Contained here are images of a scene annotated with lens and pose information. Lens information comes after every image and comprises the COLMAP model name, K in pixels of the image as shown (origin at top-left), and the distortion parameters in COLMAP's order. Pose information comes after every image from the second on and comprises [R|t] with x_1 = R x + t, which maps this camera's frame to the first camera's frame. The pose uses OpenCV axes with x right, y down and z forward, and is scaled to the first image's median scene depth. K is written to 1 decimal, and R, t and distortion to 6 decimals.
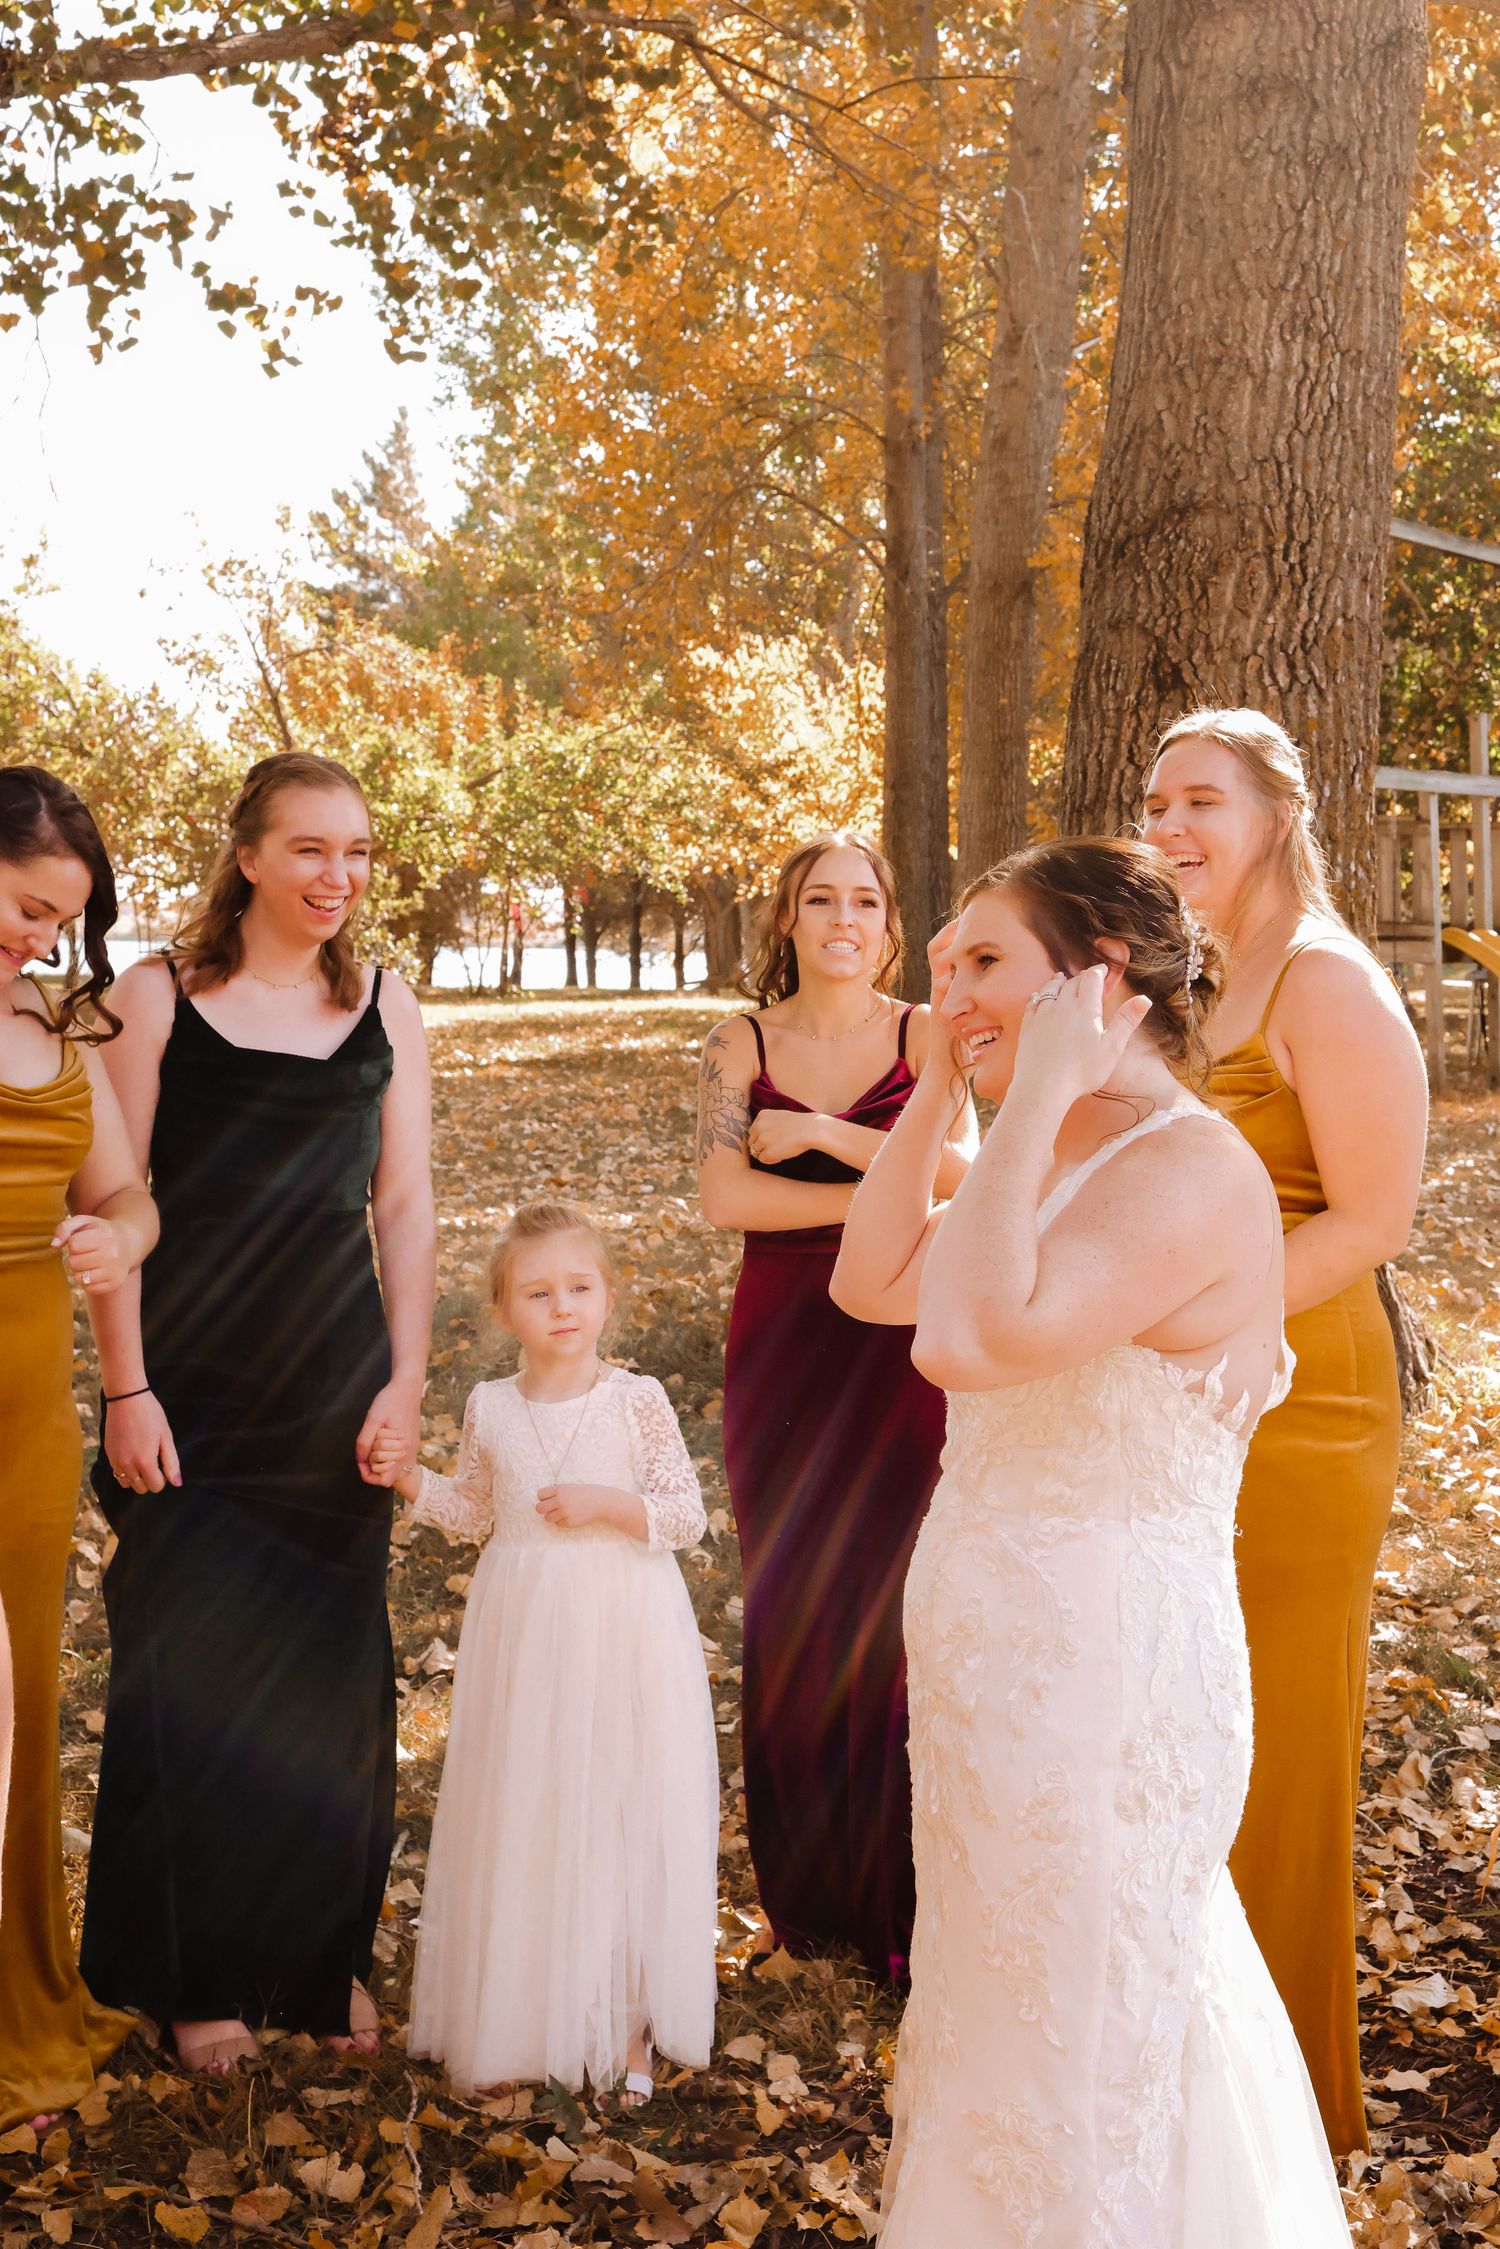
lens RADIAL K [[2754.7, 0, 846.6], [0, 2754.7, 930.3], [0, 0, 1]] dist [-0.090914, 0.010780]
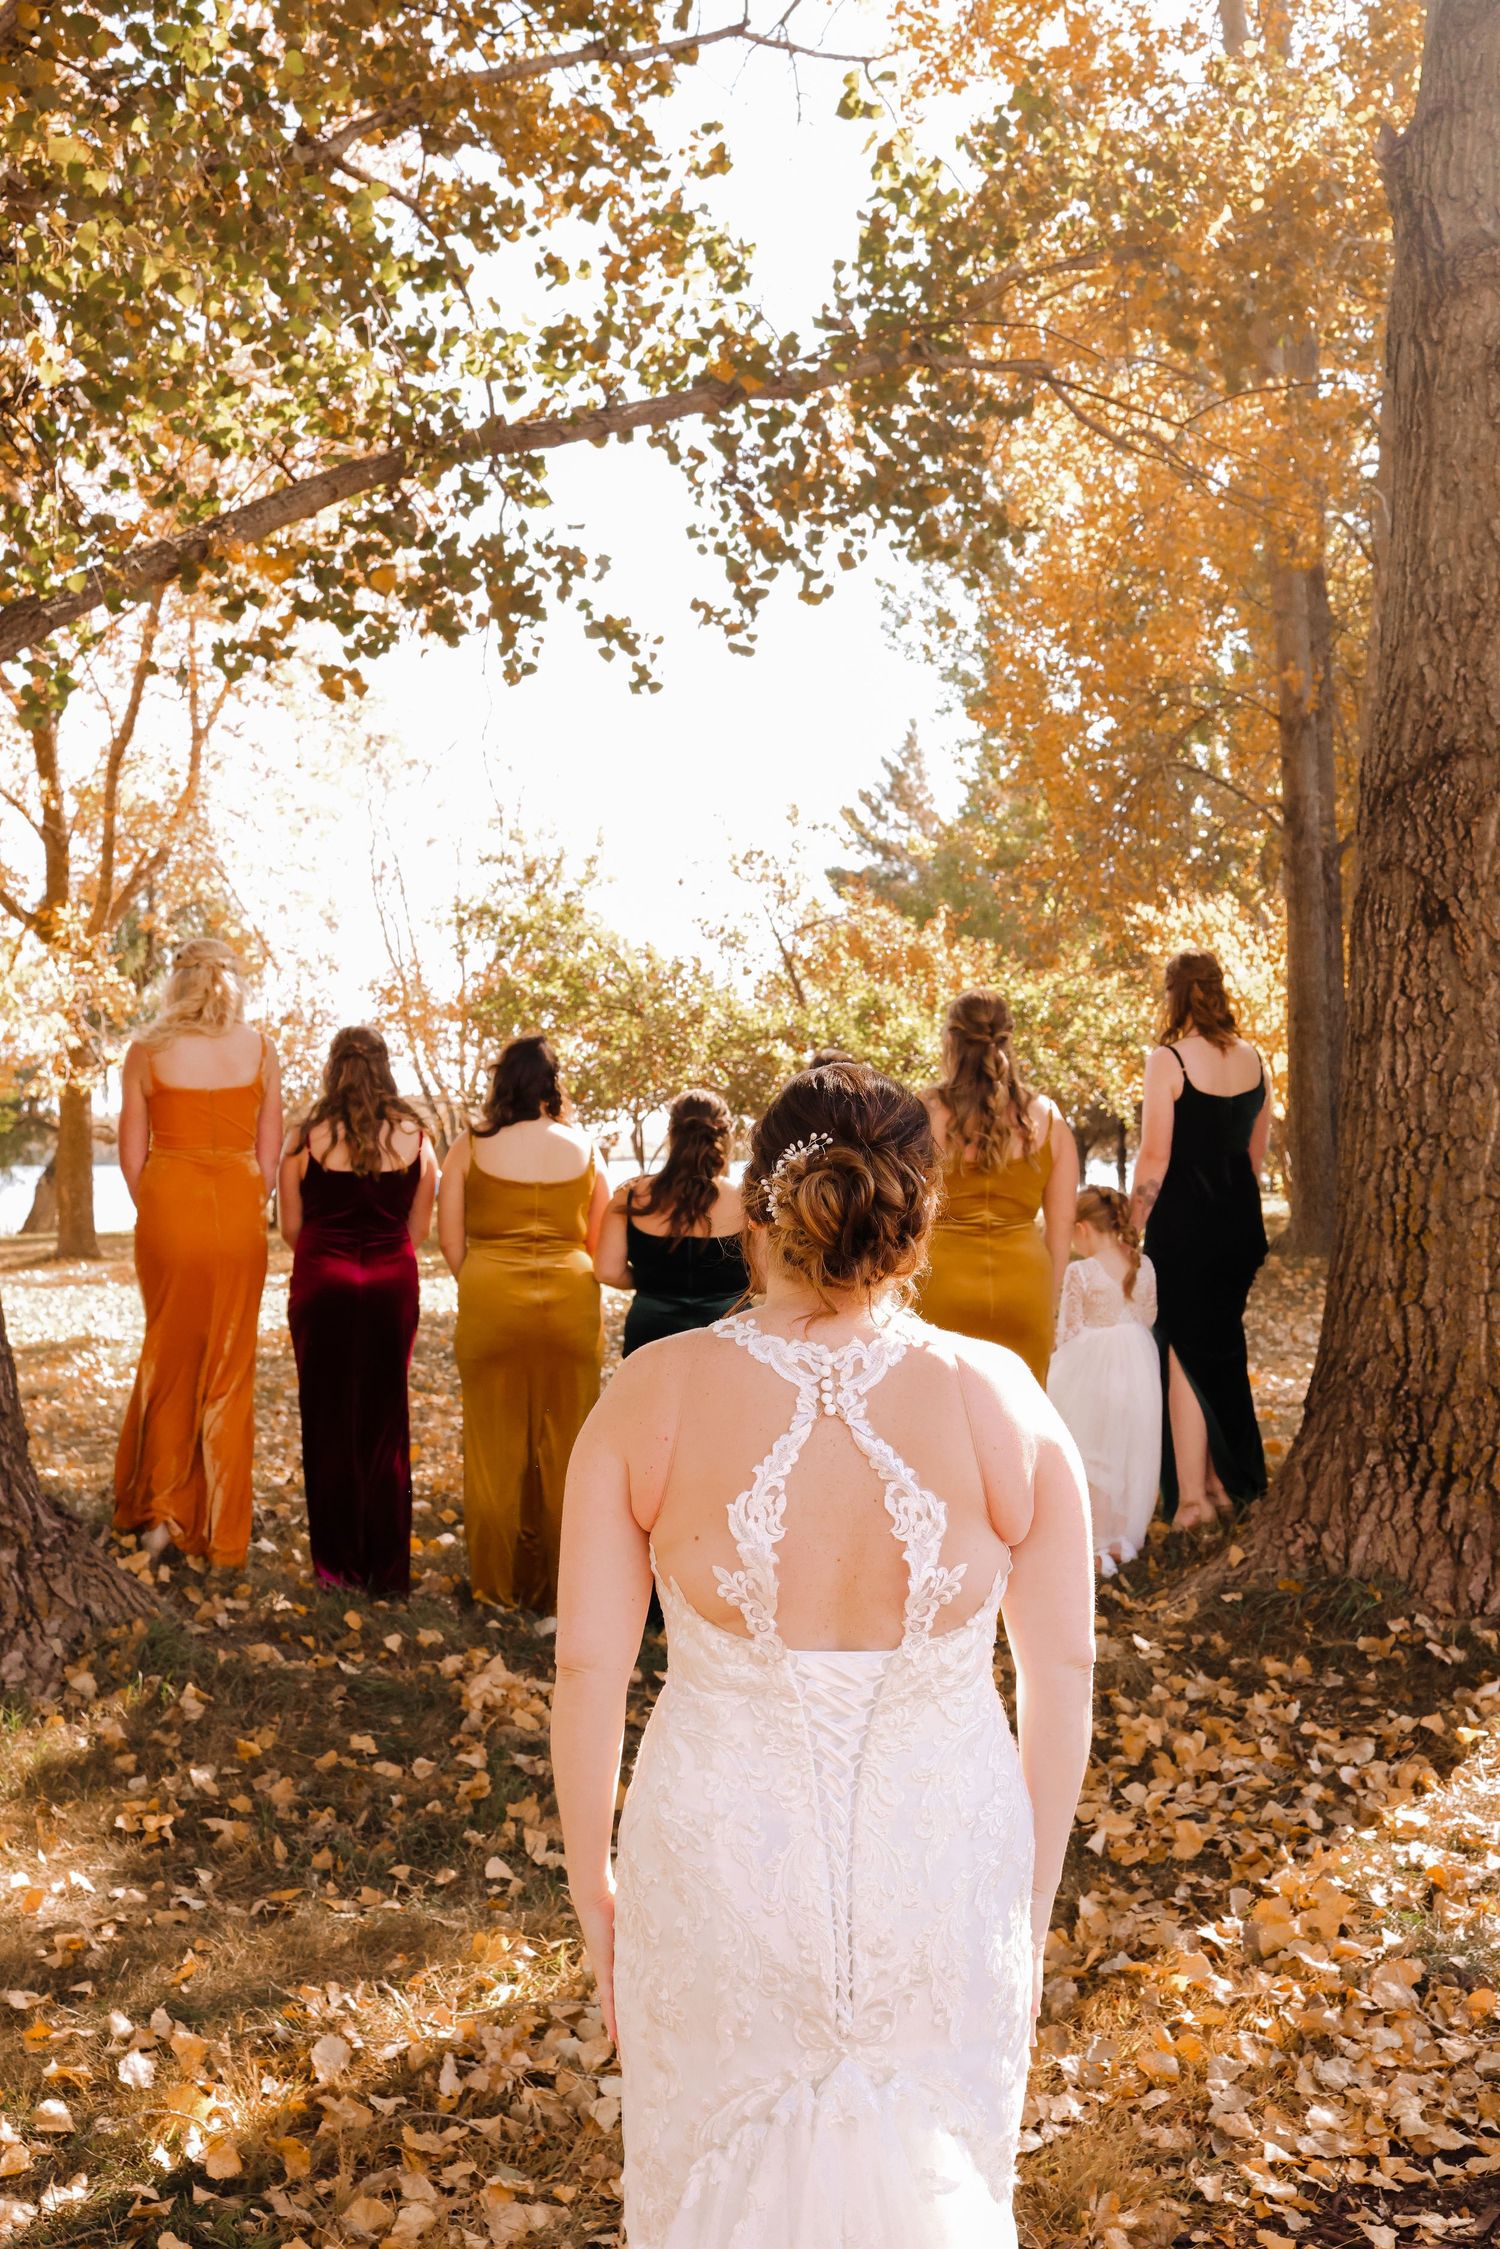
lens RADIAL K [[2267.4, 0, 750.0], [0, 2267.4, 1124.5], [0, 0, 1]] dist [-0.083384, 0.016786]
pose [[0.969714, -0.025006, -0.242959, 0.060829], [0.022778, 0.999669, -0.011973, -0.004902], [0.243178, 0.006076, 0.969963, 0.077168]]
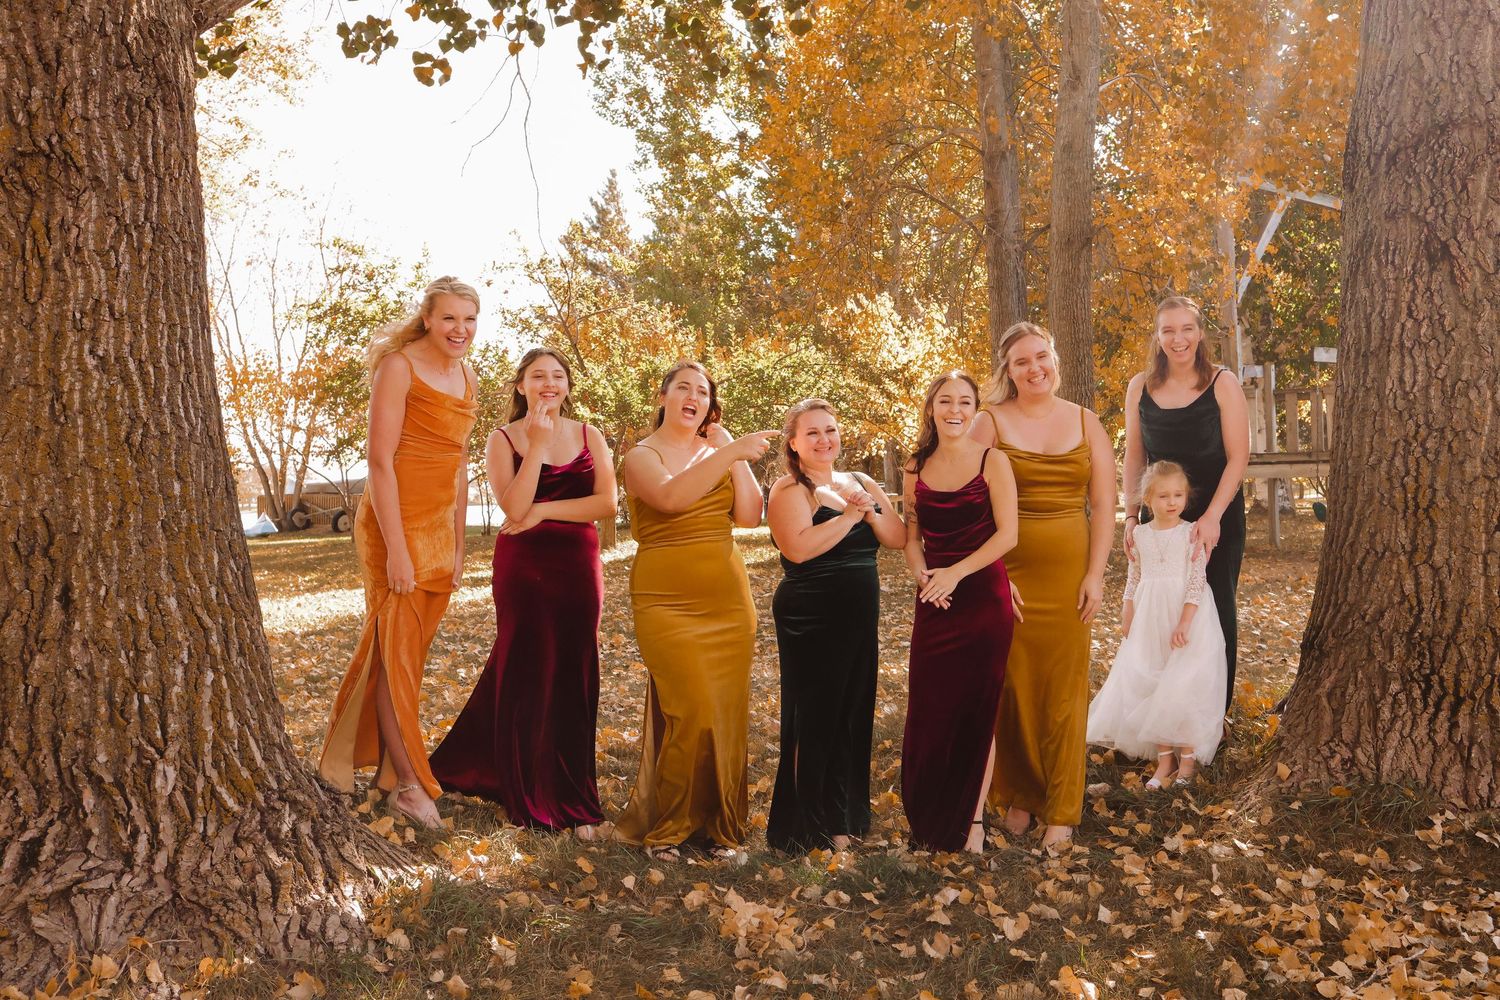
lens RADIAL K [[1661.0, 0, 744.7], [0, 1661.0, 527.5], [0, 0, 1]] dist [-0.120253, 0.130948]
pose [[0.996340, -0.038888, -0.076116, -0.145286], [0.040870, 0.998860, 0.024657, 0.007617], [0.075070, -0.027678, 0.996794, 0.159428]]
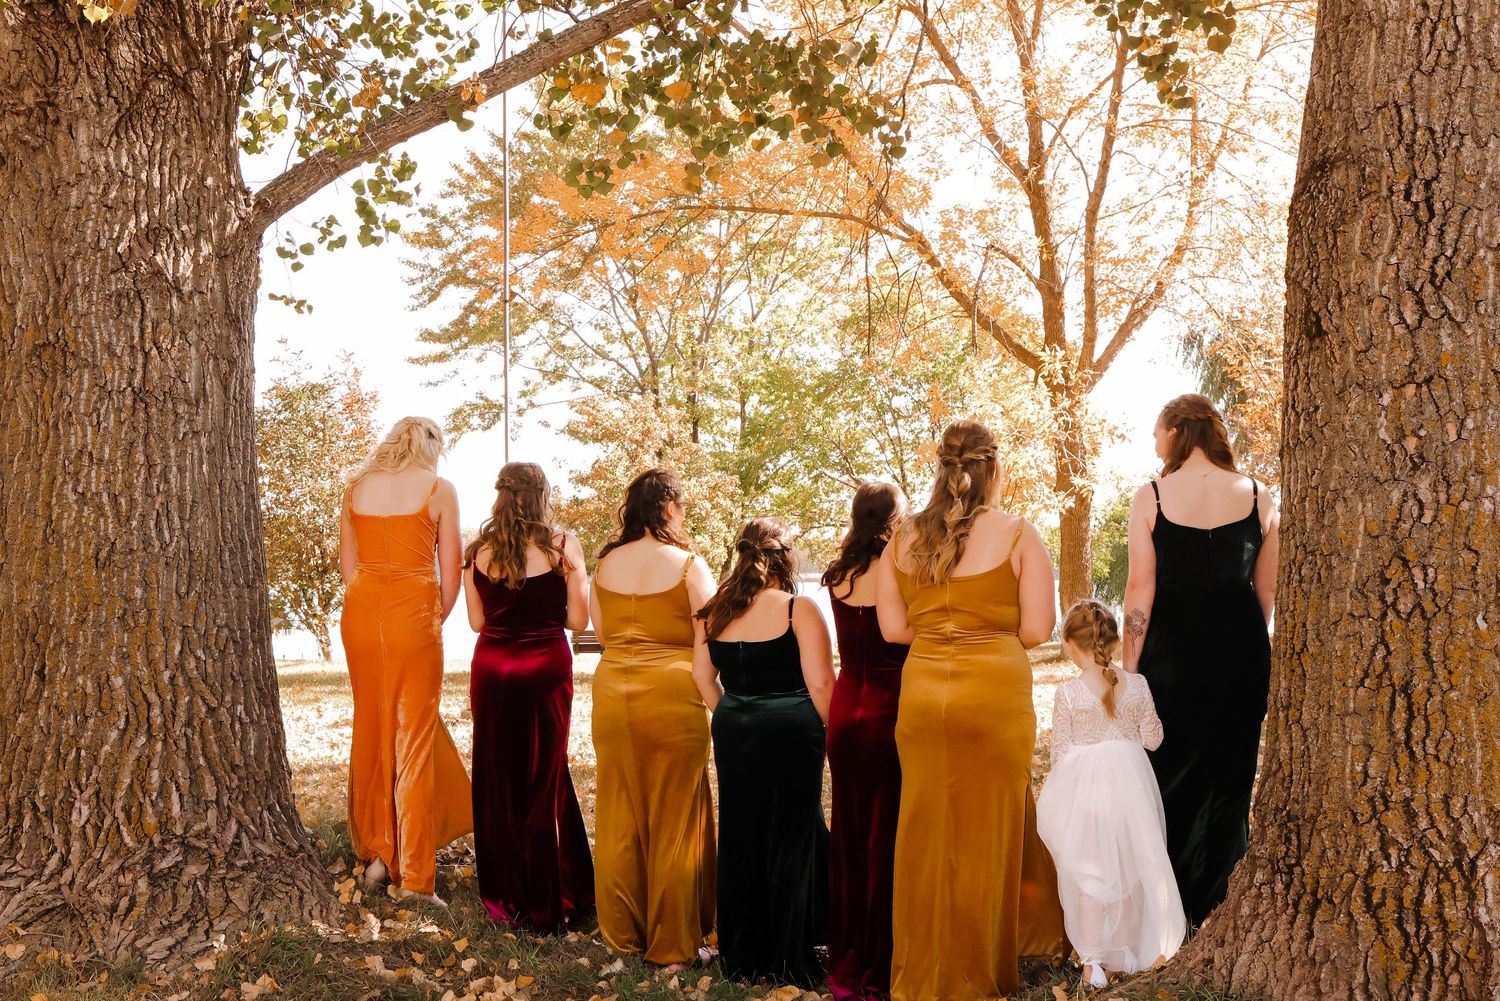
lens RADIAL K [[2131.2, 0, 748.8], [0, 2131.2, 476.6], [0, 0, 1]] dist [-0.080302, -0.013489]
pose [[0.692487, -0.051796, -0.719569, 0.484228], [0.019198, 0.998389, -0.053391, 0.003952], [0.721175, 0.023158, 0.692366, 0.251597]]
